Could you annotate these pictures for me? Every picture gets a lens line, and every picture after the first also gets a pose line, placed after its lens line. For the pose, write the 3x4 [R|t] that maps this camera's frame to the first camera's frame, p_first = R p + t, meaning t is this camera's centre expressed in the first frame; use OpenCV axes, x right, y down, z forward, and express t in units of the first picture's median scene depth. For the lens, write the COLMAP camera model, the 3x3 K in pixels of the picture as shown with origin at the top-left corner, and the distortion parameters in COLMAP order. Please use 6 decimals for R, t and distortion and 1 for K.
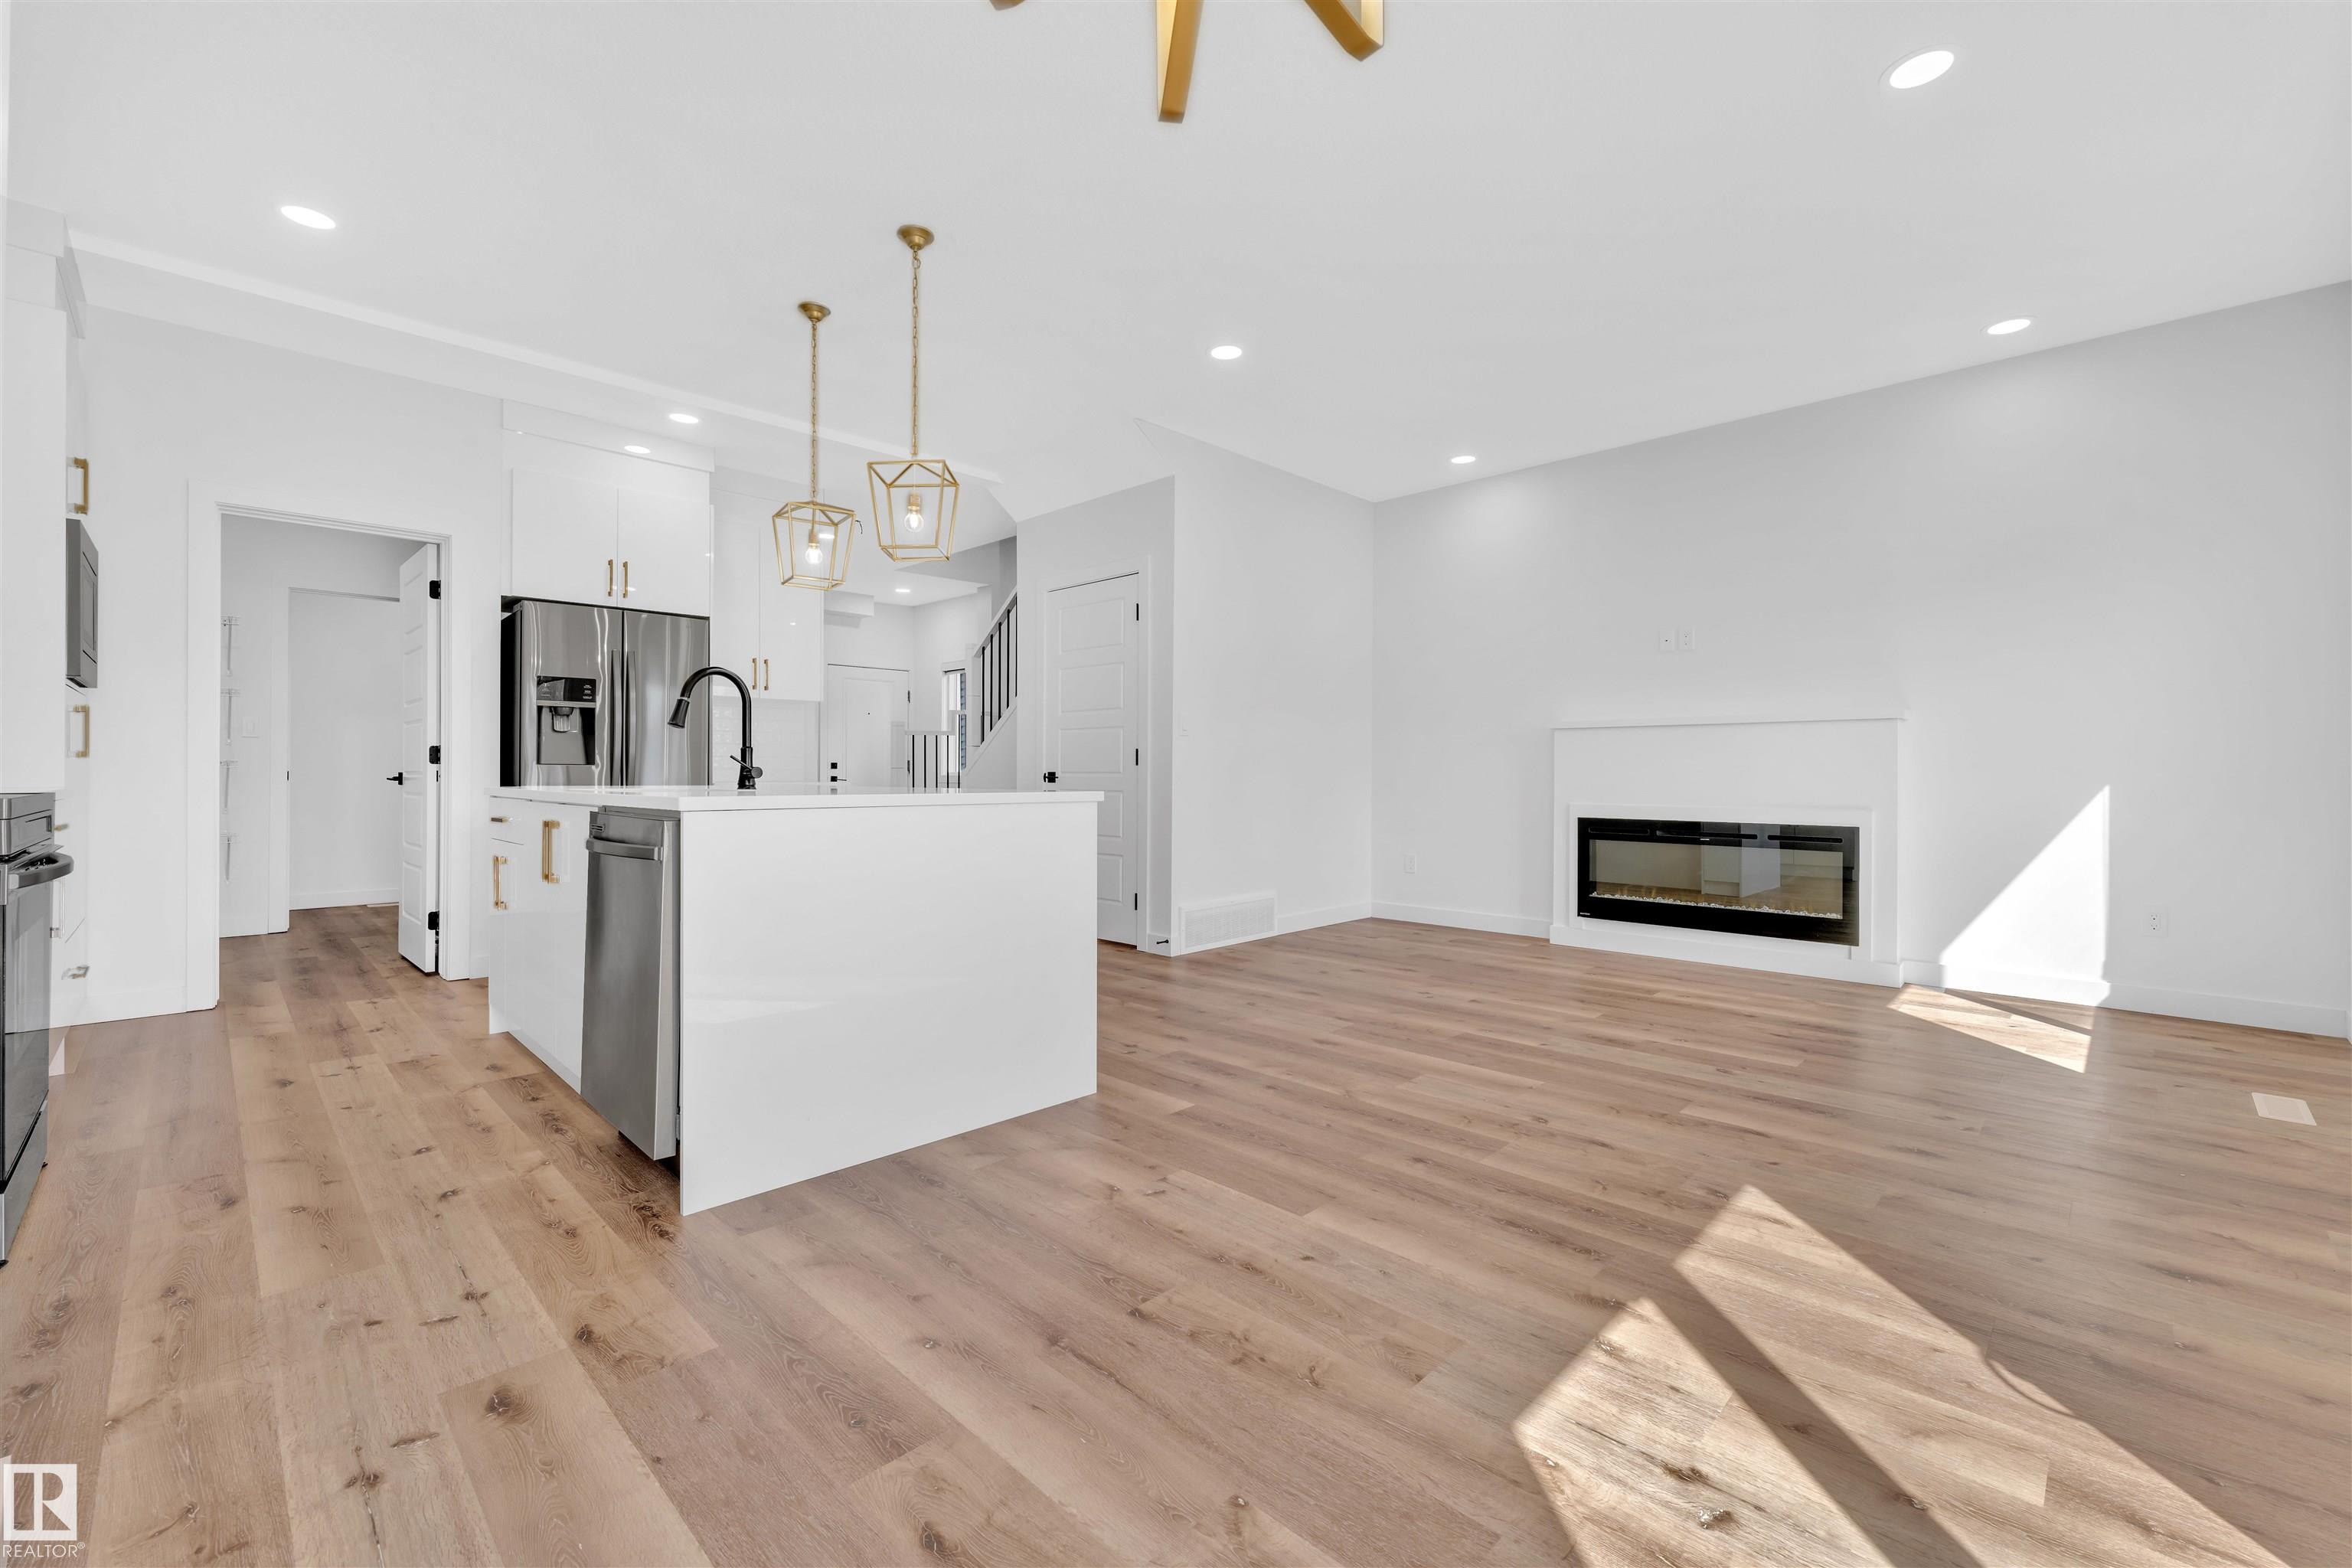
lens RADIAL K [[969.3, 0, 1151.8], [0, 969.3, 788.3], [0, 0, 1]] dist [-0.005247, 0.001329]
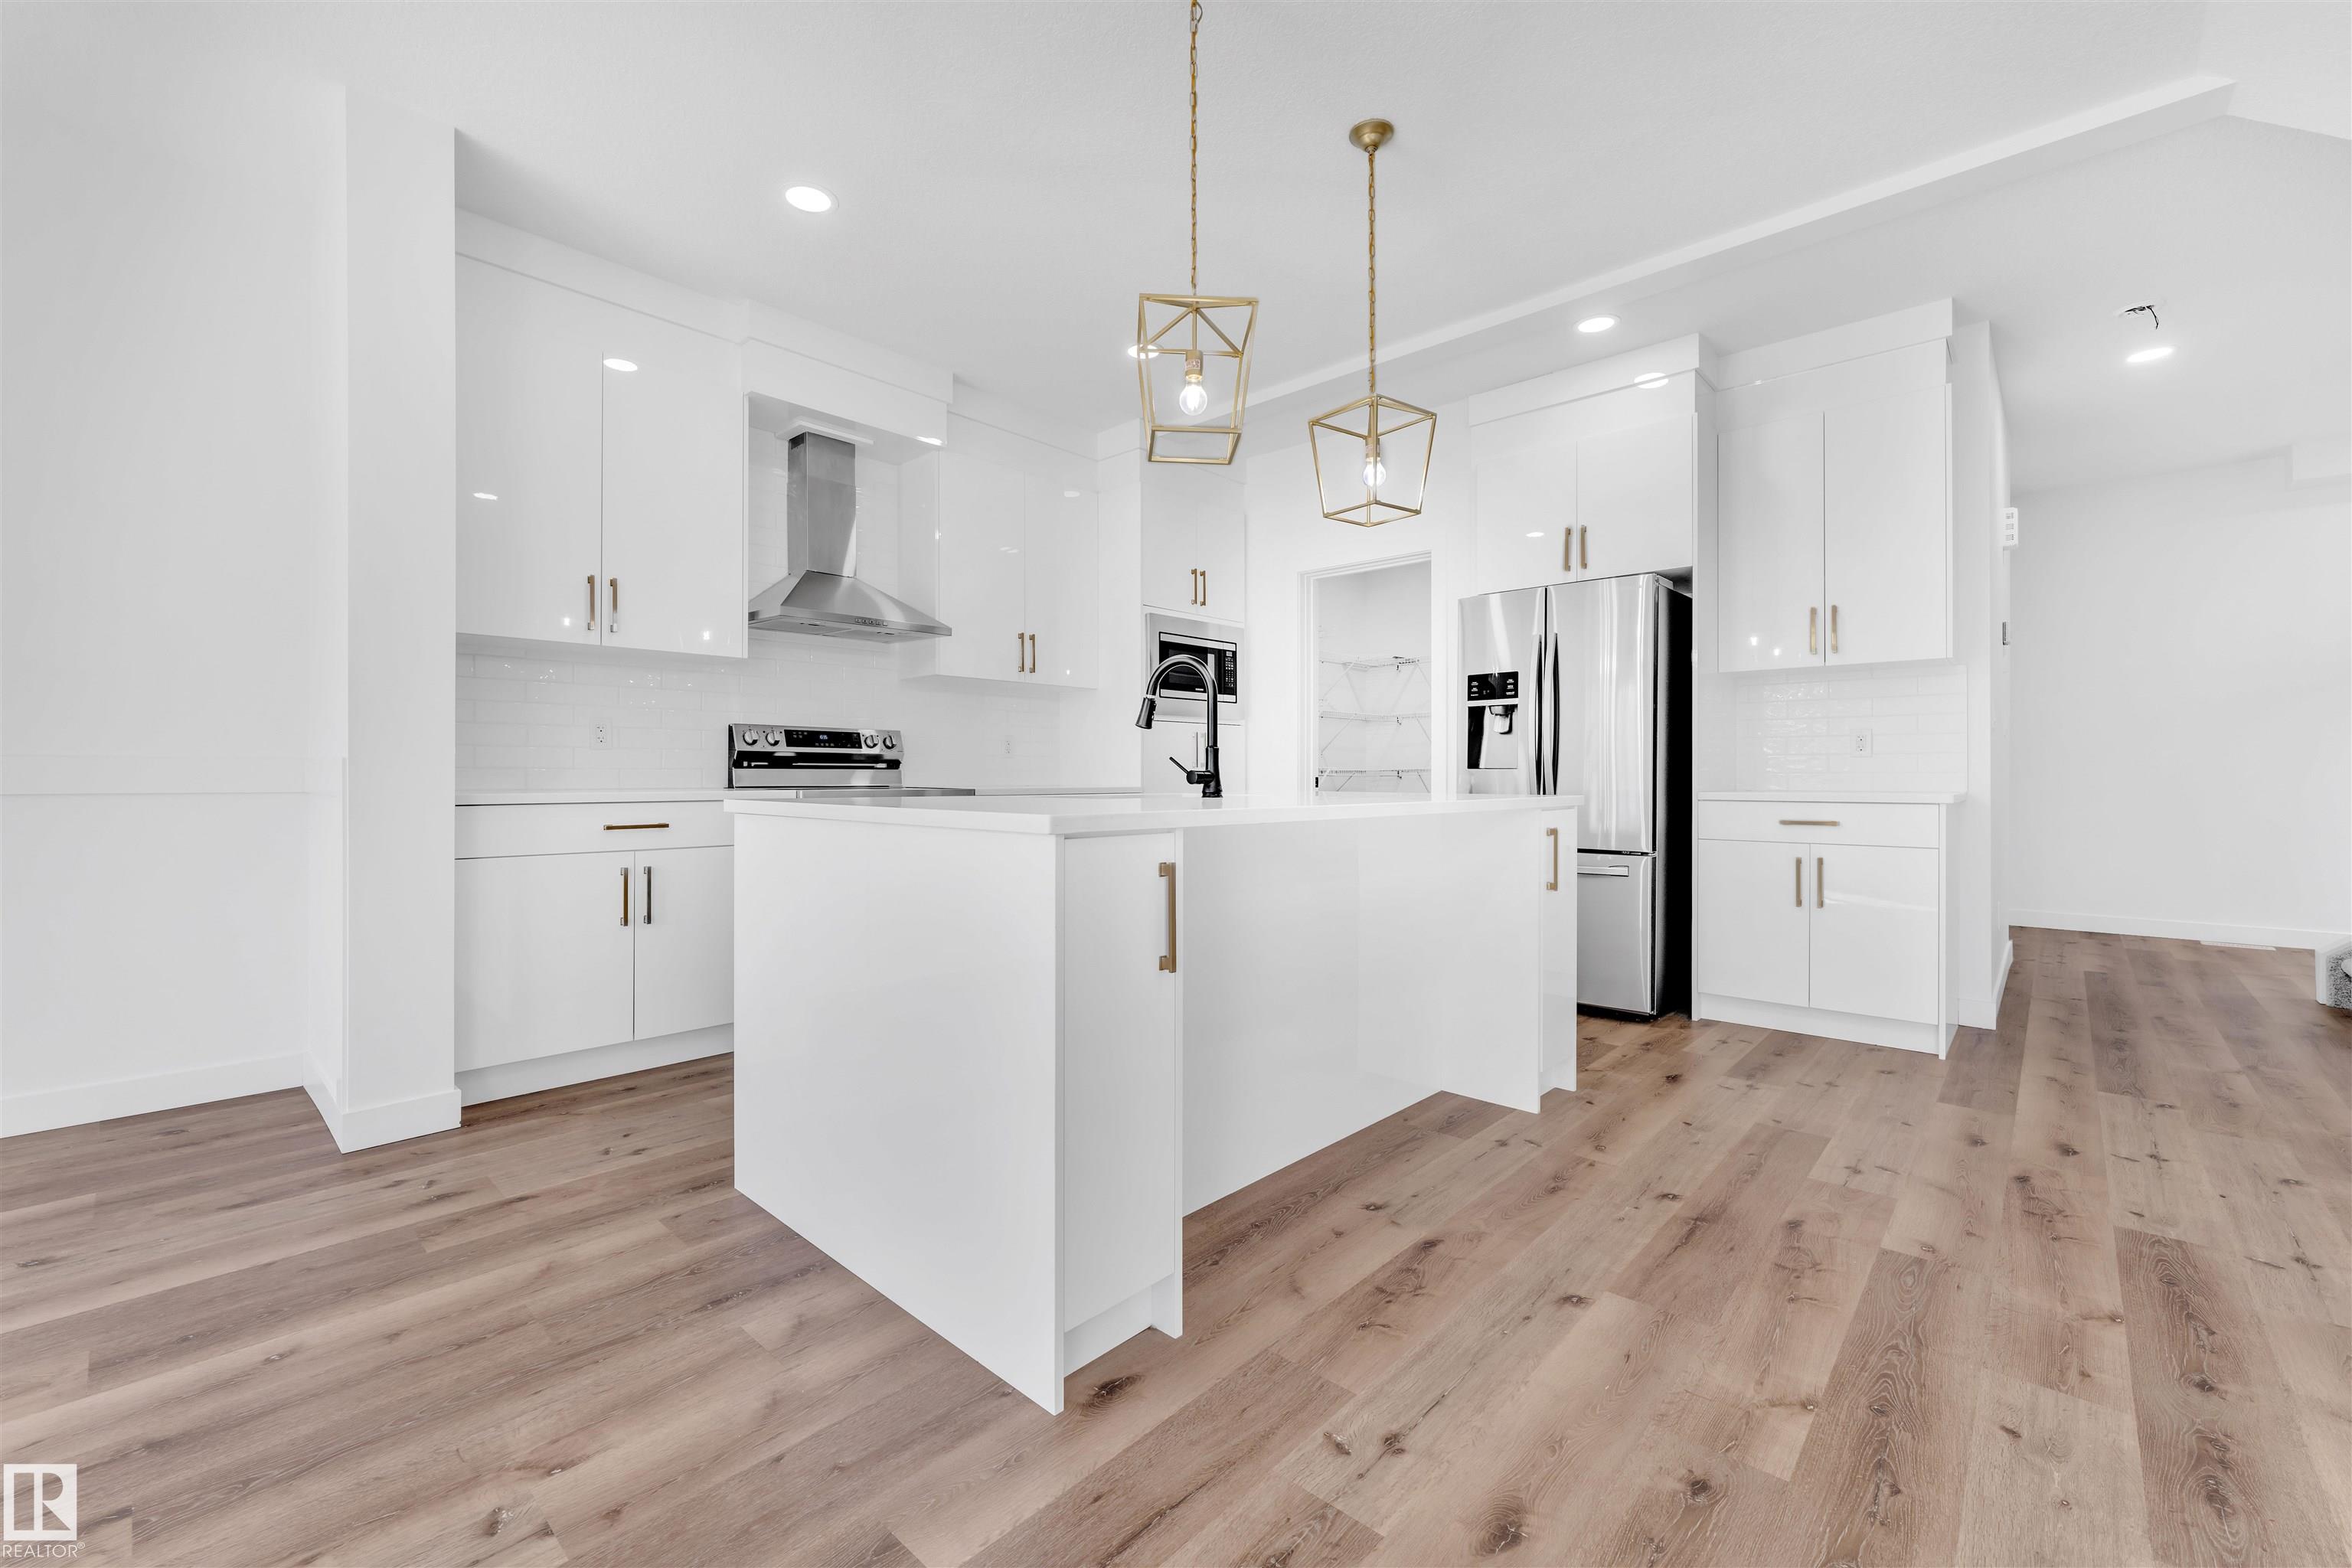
lens RADIAL K [[969.3, 0, 1182.8], [0, 969.3, 767.5], [0, 0, 1]] dist [-0.005247, 0.001329]
pose [[0.057169, -0.009738, -0.998317, 0.508552], [-0.019433, 0.999752, -0.010865, -0.017030], [0.998175, 0.020022, 0.056965, 1.174422]]
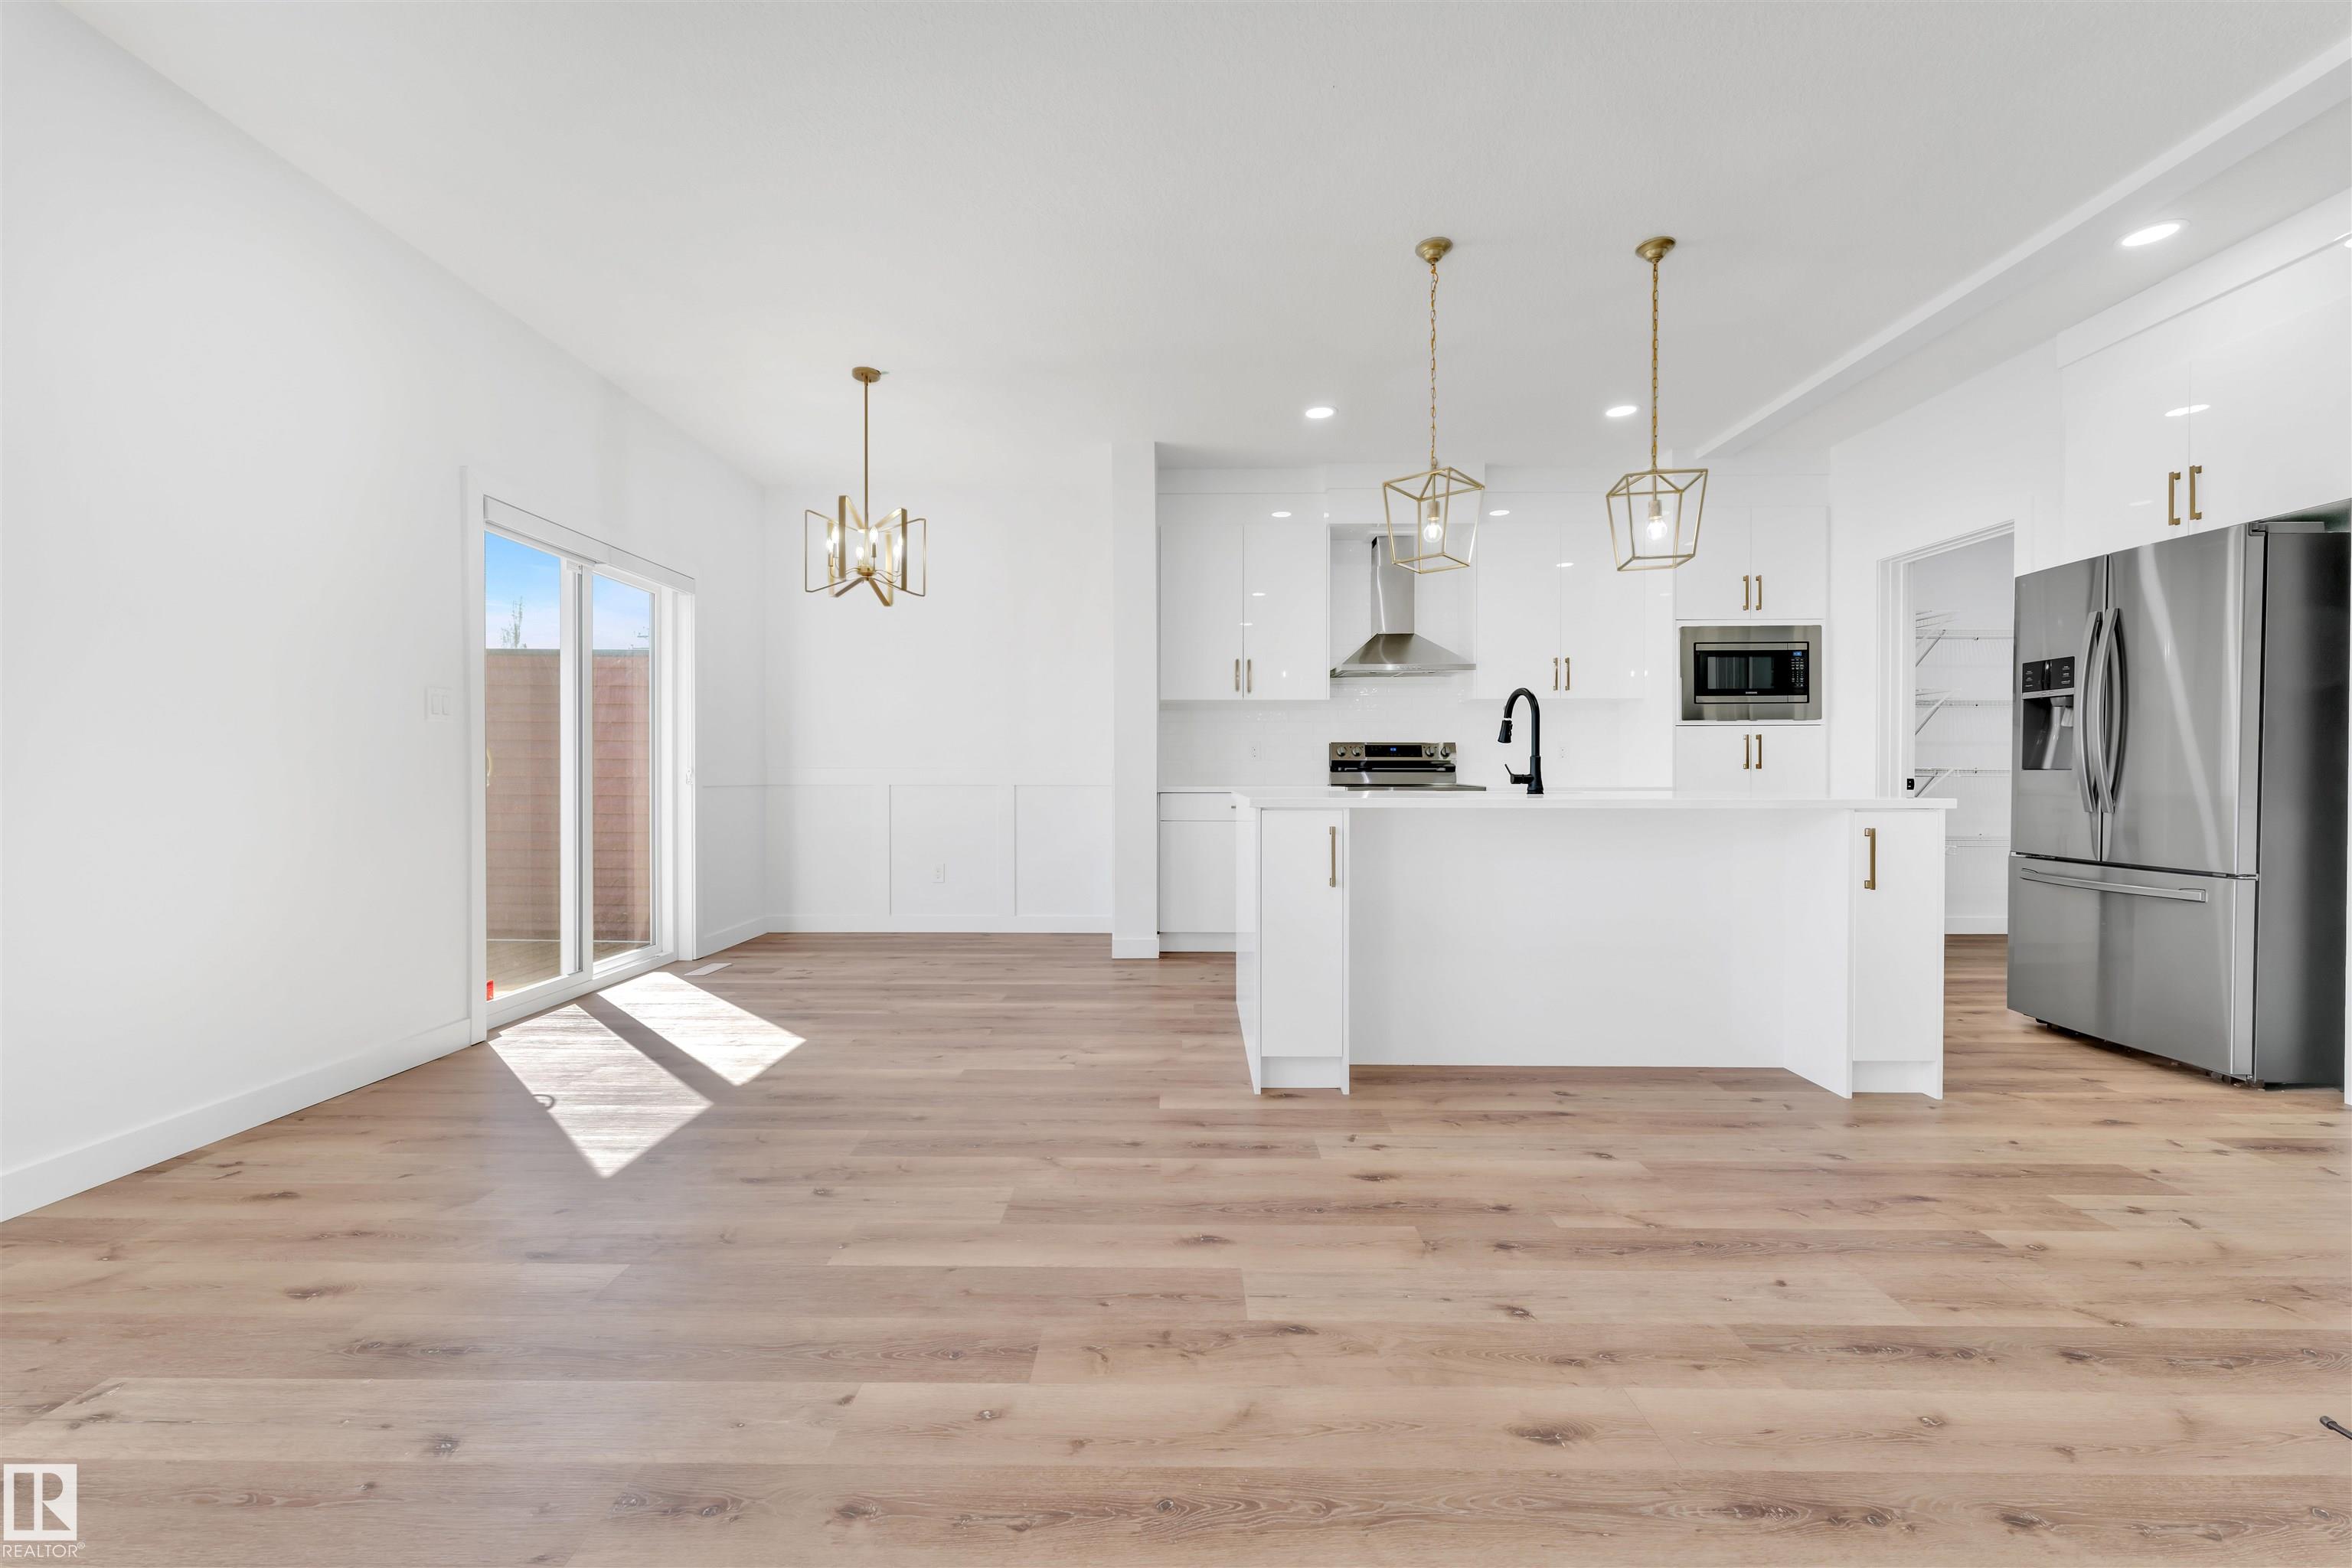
lens RADIAL K [[948.9, 0, 1176.9], [0, 948.9, 780.1], [0, 0, 1]] dist [0.003906, -0.000220]
pose [[-0.700141, 0.002095, -0.714002, 0.800516], [-0.015048, 0.999730, 0.017689, -0.032915], [0.713846, 0.023129, -0.699920, 1.849354]]
